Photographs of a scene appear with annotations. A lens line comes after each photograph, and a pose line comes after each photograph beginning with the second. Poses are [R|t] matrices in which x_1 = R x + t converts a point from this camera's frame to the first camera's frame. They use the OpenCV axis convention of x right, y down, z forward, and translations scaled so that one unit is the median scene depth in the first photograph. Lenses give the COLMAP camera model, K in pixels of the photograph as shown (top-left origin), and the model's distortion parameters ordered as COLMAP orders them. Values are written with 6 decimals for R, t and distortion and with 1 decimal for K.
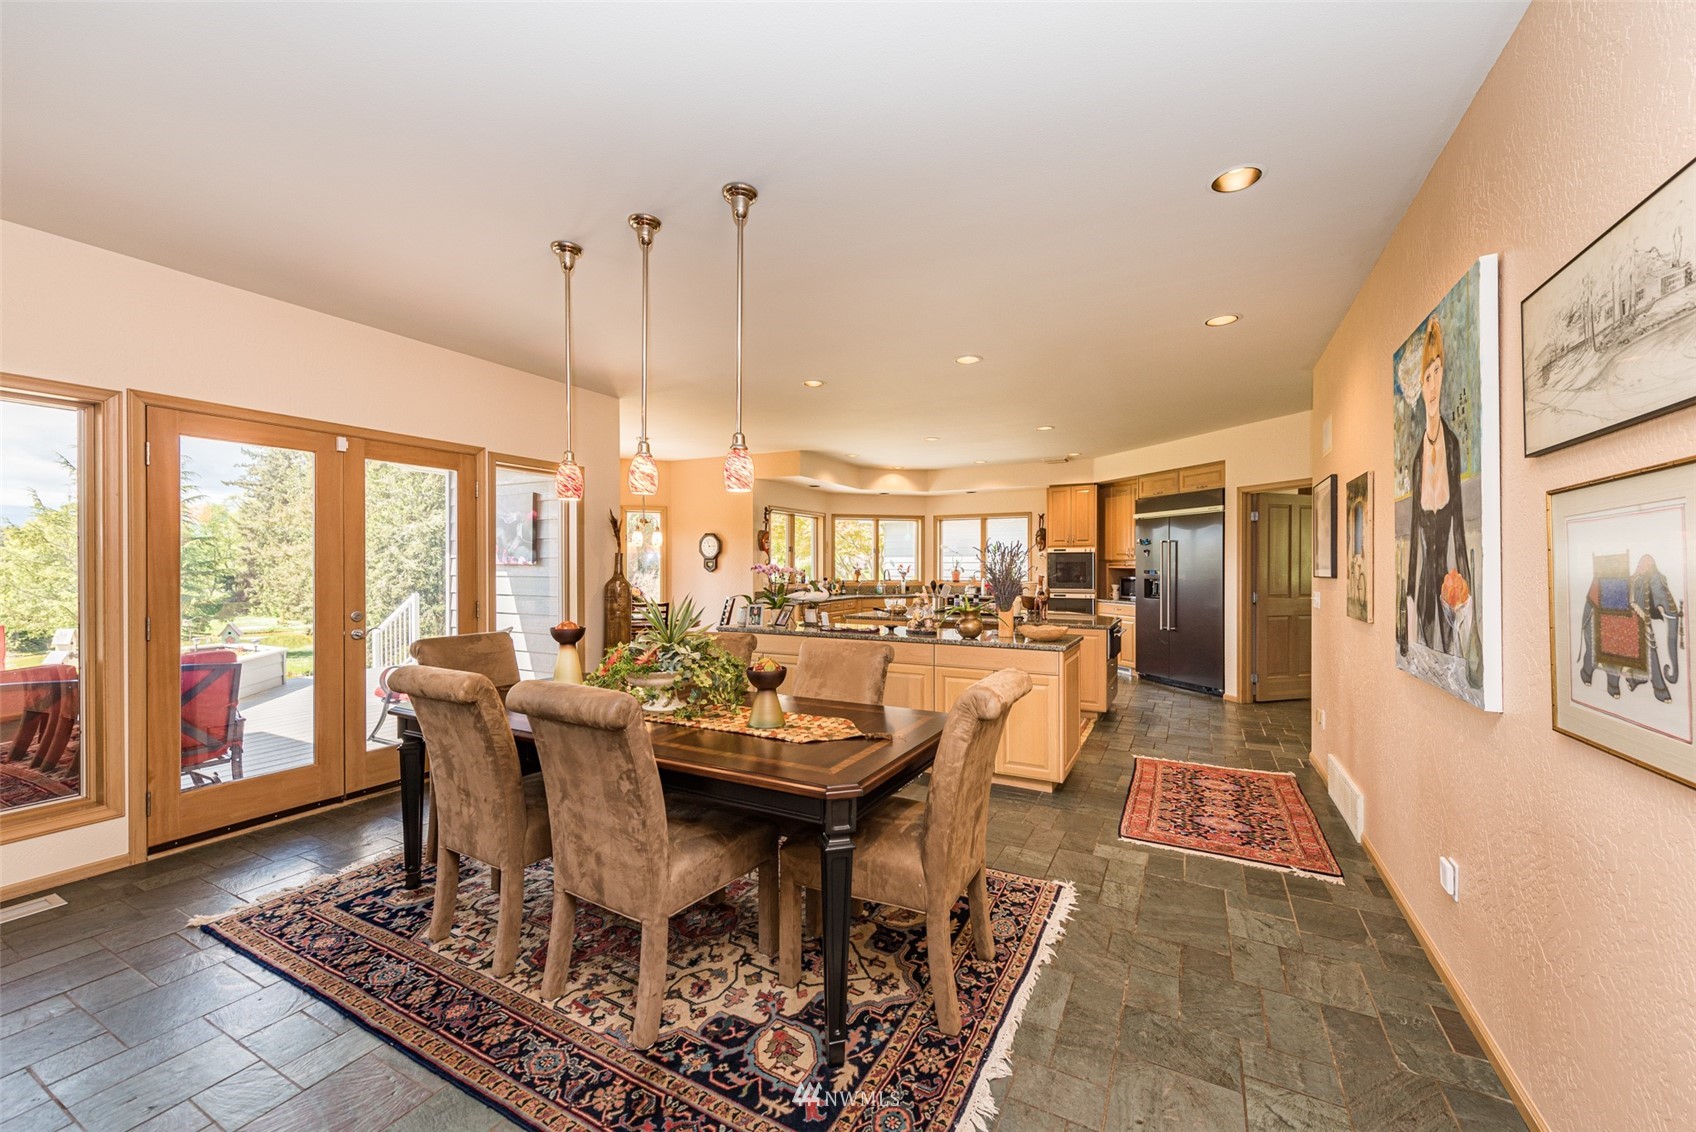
lens RADIAL K [[664.1, 0, 842.2], [0, 664.1, 572.2], [0, 0, 1]] dist [0.008999, -0.000729]
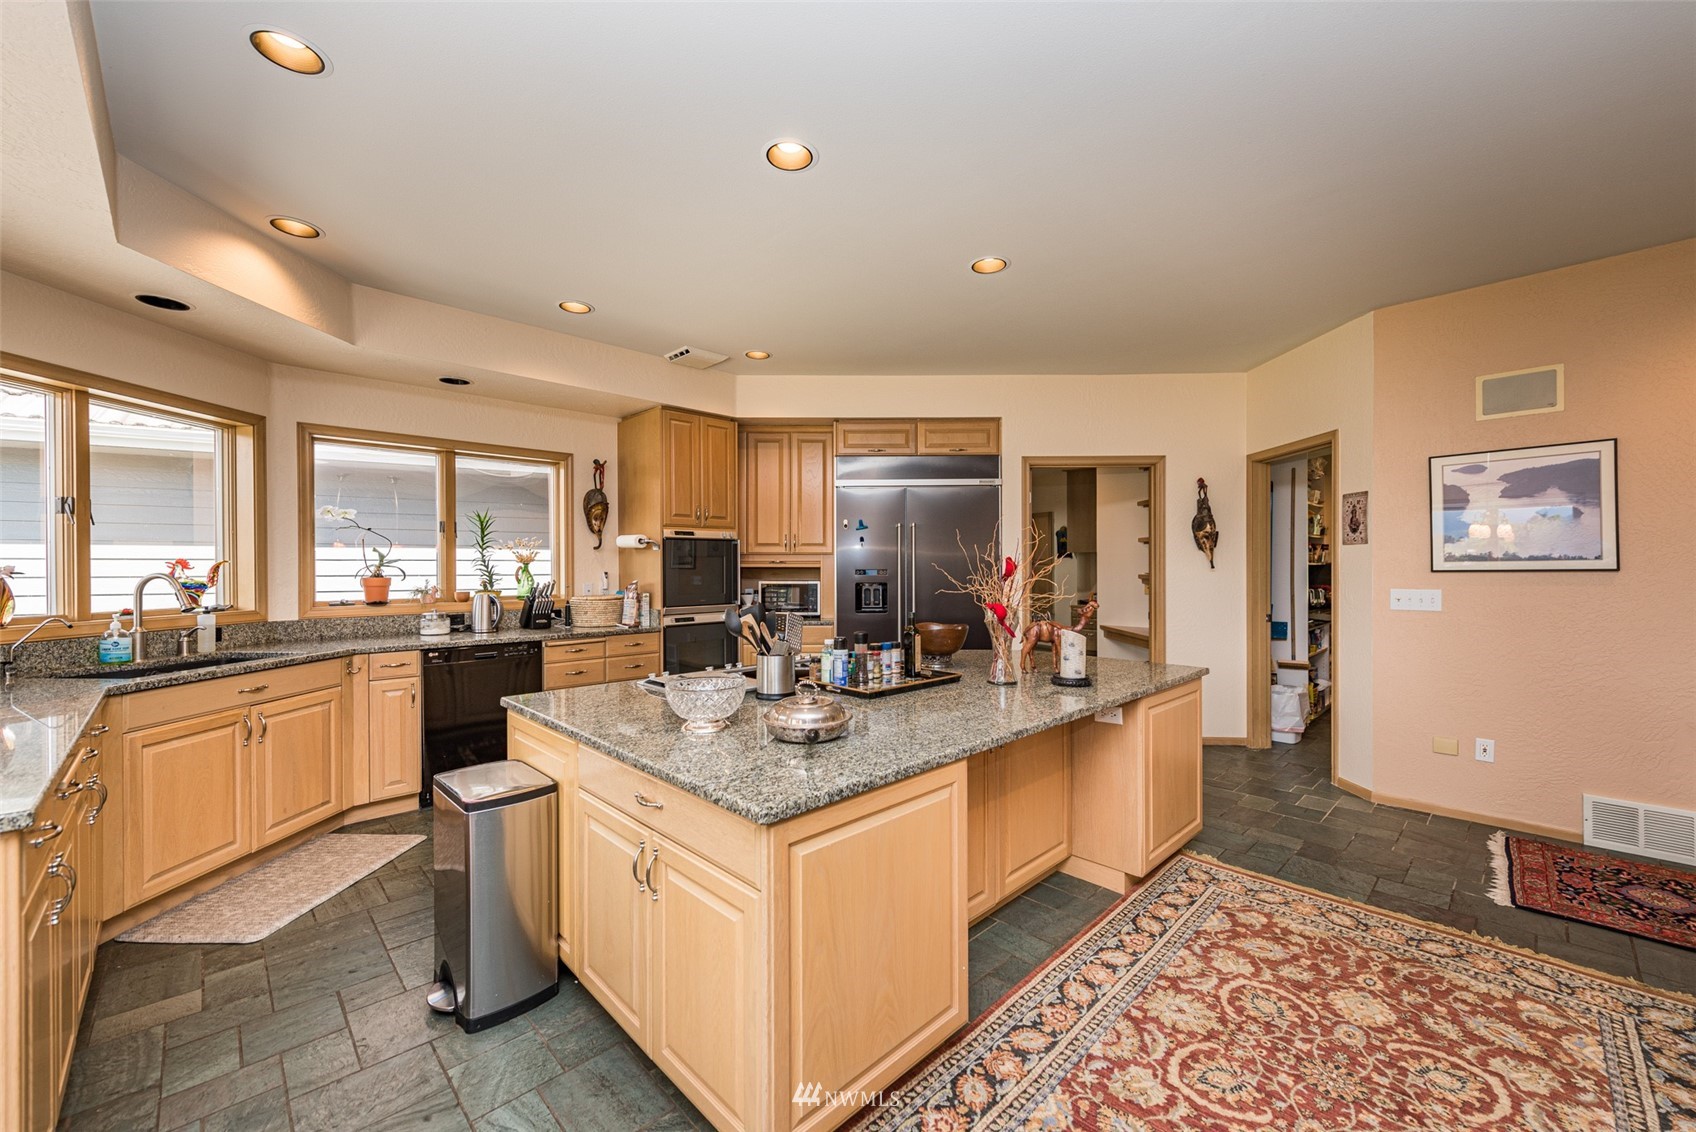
lens RADIAL K [[664.1, 0, 843.2], [0, 664.1, 566.1], [0, 0, 1]] dist [0.008999, -0.000729]
pose [[0.314674, -0.002190, 0.949197, -0.129941], [0.010021, 0.999949, -0.001014, -0.005173], [-0.949147, 0.009831, 0.314680, 0.723389]]
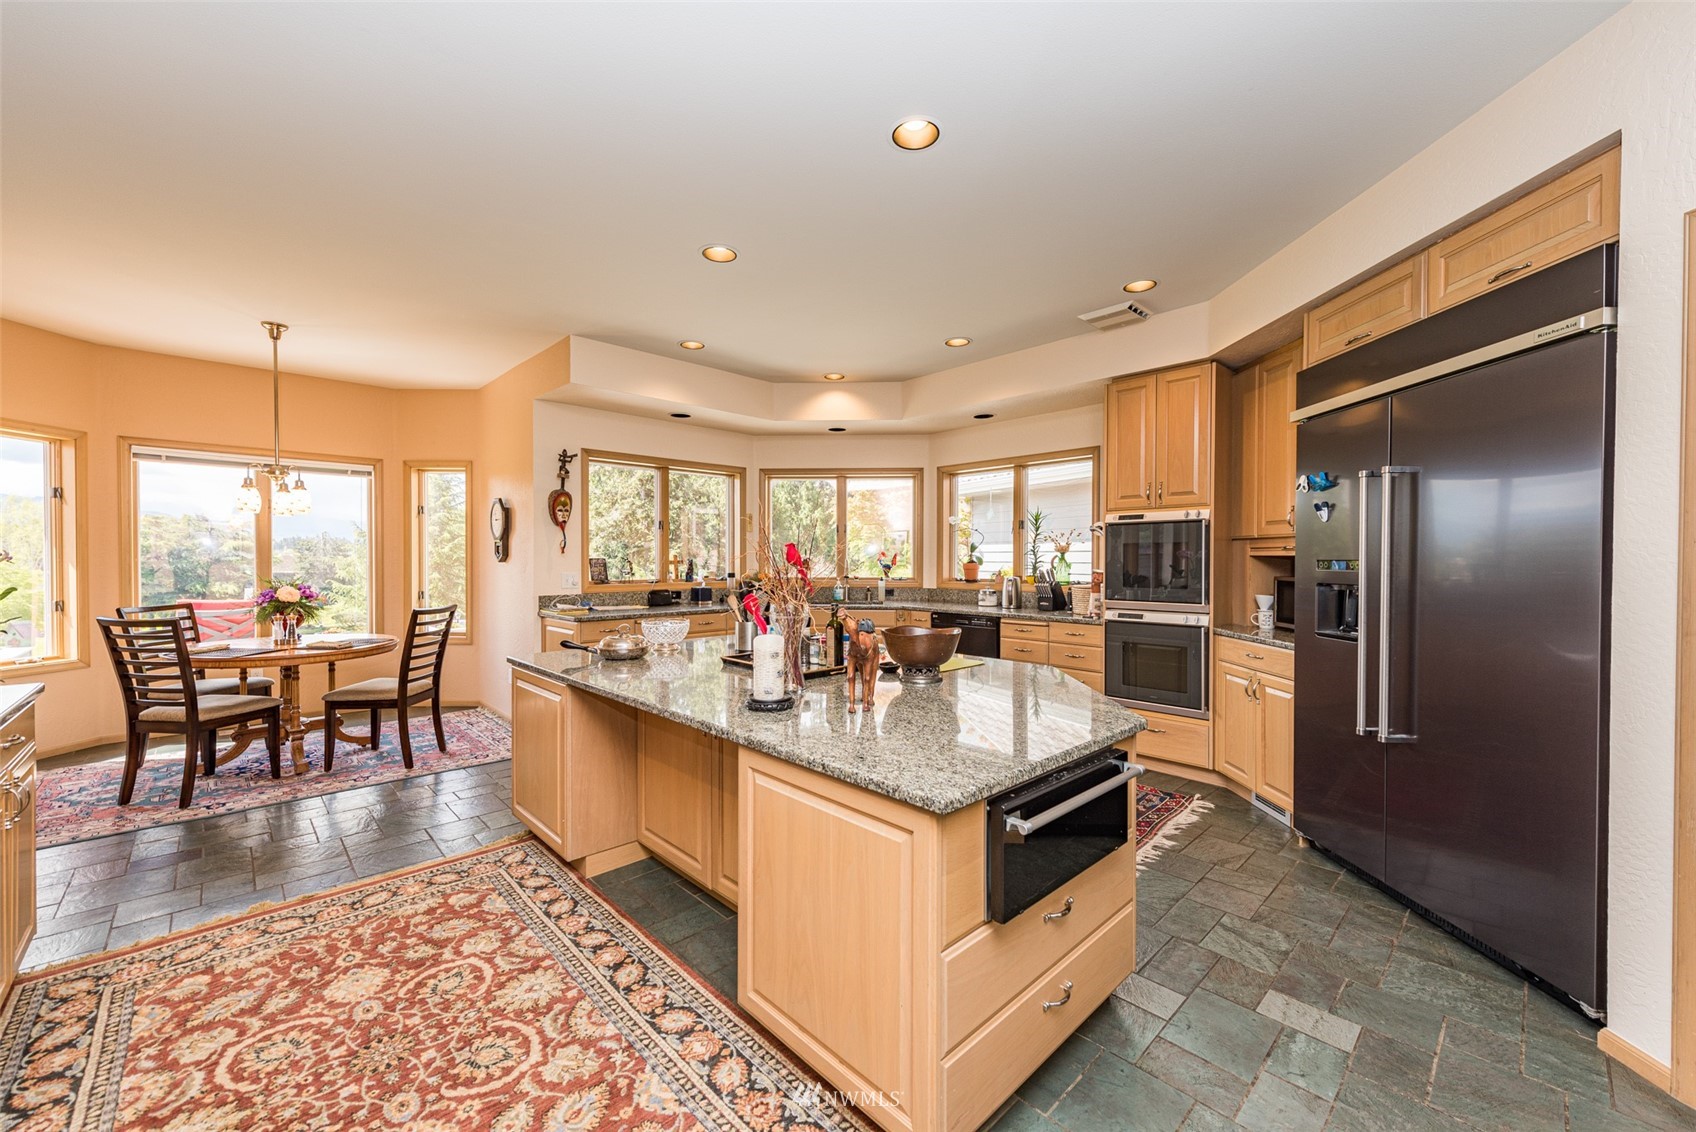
lens RADIAL K [[664.1, 0, 841.0], [0, 664.1, 561.5], [0, 0, 1]] dist [0.008999, -0.000729]
pose [[0.946347, 0.000752, -0.323151, 0.289186], [-0.001903, 0.999993, -0.003244, -0.000450], [0.323146, 0.003684, 0.946342, 0.507757]]
